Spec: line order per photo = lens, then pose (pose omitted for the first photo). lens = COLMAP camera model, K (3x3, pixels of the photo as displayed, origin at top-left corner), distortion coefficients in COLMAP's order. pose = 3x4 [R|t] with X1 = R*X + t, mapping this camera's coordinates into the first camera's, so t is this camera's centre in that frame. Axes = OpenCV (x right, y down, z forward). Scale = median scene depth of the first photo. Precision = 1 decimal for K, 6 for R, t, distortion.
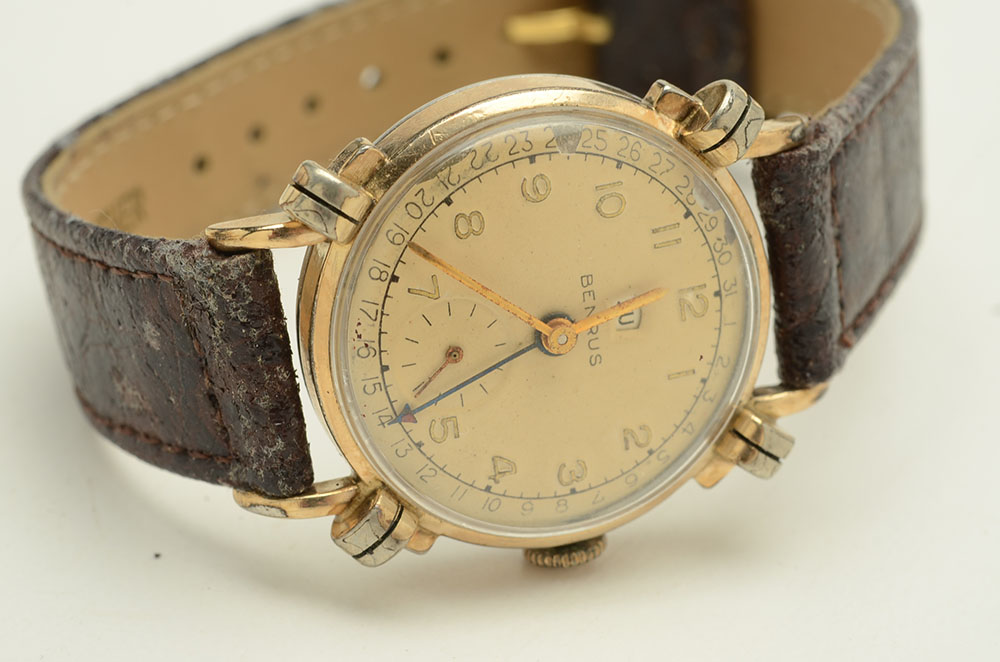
lens RADIAL K [[2683.8, 0, 495.2], [0, 2683.8, 330.5], [0, 0, 1]] dist [0.019173, 0.000000]
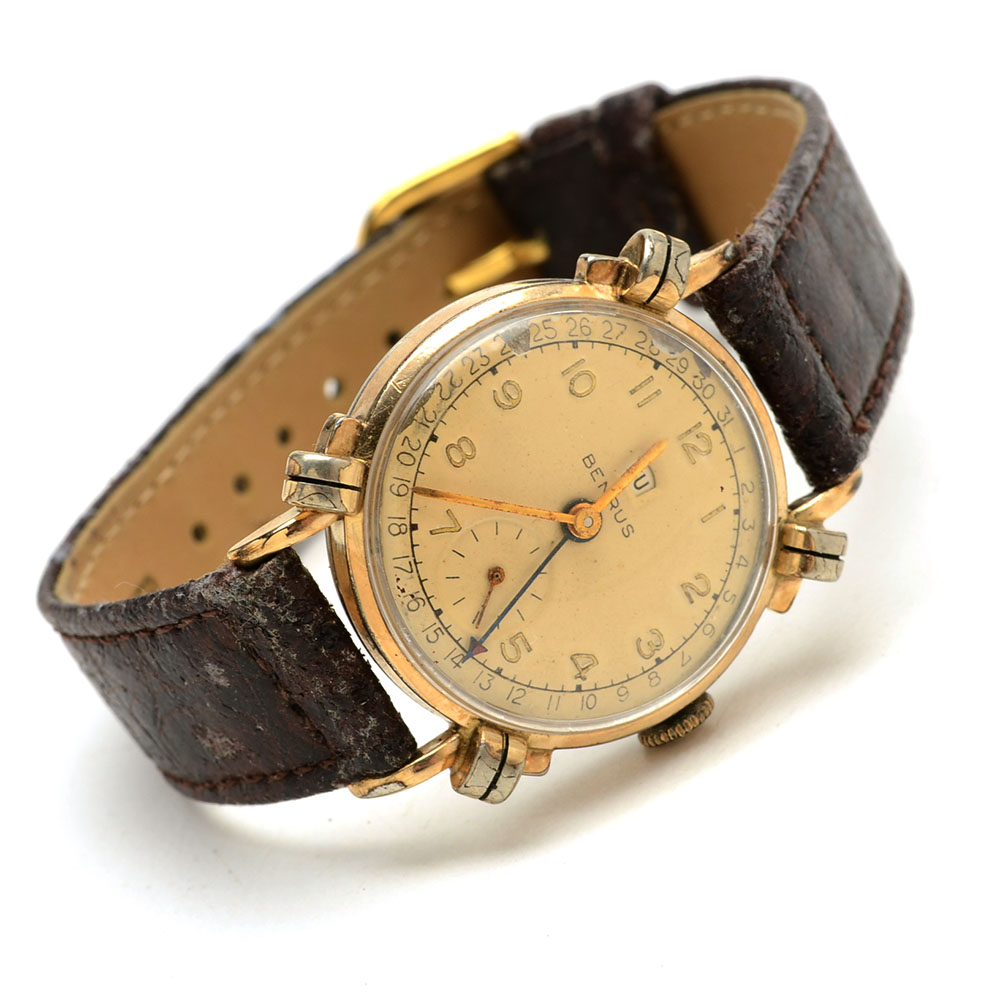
lens RADIAL K [[3381.2, 0, 503.5], [0, 3381.2, 499.0], [0, 0, 1]] dist [0.192055, 0.000000]
pose [[0.925242, -0.379189, -0.011934, 0.013467], [0.377825, 0.923844, -0.061321, 0.060688], [0.034277, 0.052228, 0.998047, -0.286781]]
